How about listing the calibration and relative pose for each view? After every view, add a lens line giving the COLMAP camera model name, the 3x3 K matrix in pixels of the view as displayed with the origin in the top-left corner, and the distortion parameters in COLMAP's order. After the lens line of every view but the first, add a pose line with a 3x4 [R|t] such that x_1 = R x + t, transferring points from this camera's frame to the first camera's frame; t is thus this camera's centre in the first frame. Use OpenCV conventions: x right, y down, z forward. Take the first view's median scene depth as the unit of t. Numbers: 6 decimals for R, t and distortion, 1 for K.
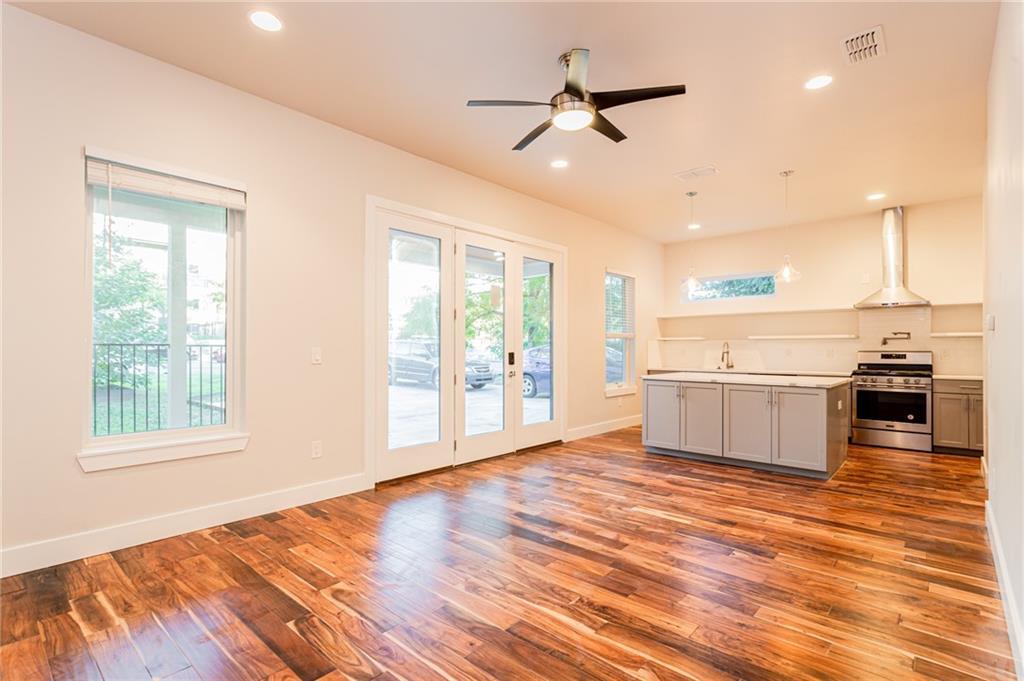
lens RADIAL K [[489.3, 0, 514.3], [0, 489.3, 346.8], [0, 0, 1]] dist [0.003005, -0.000336]
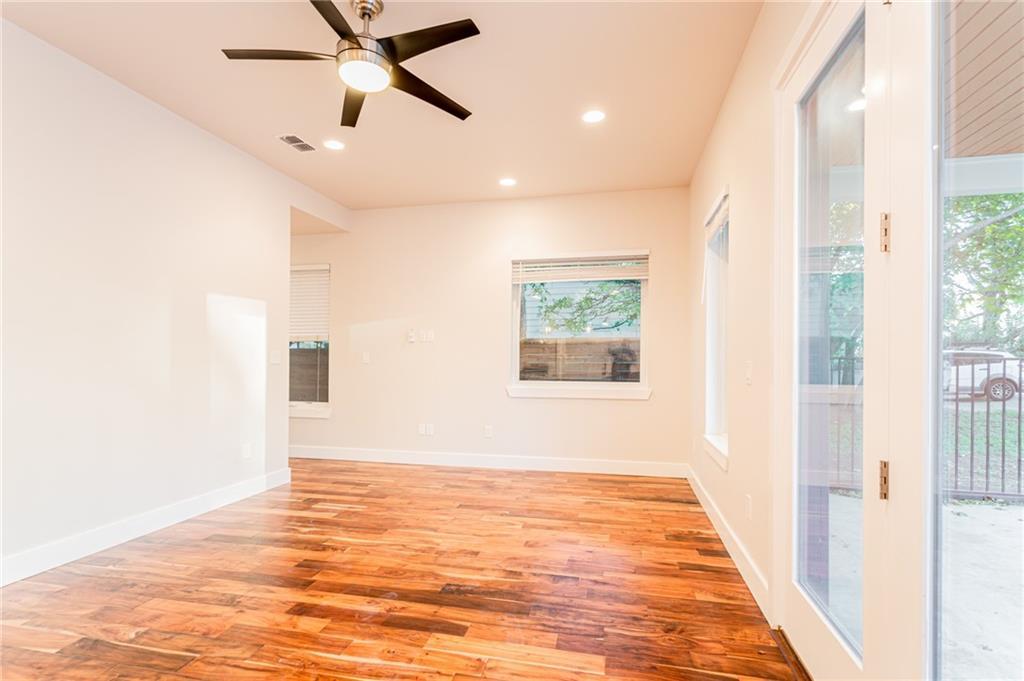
lens RADIAL K [[489.3, 0, 501.1], [0, 489.3, 365.0], [0, 0, 1]] dist [0.003005, -0.000336]
pose [[-0.881015, -0.002878, -0.473080, 0.151900], [-0.003414, 0.999994, 0.000276, 0.005818], [0.473077, 0.001858, -0.881019, 0.930674]]
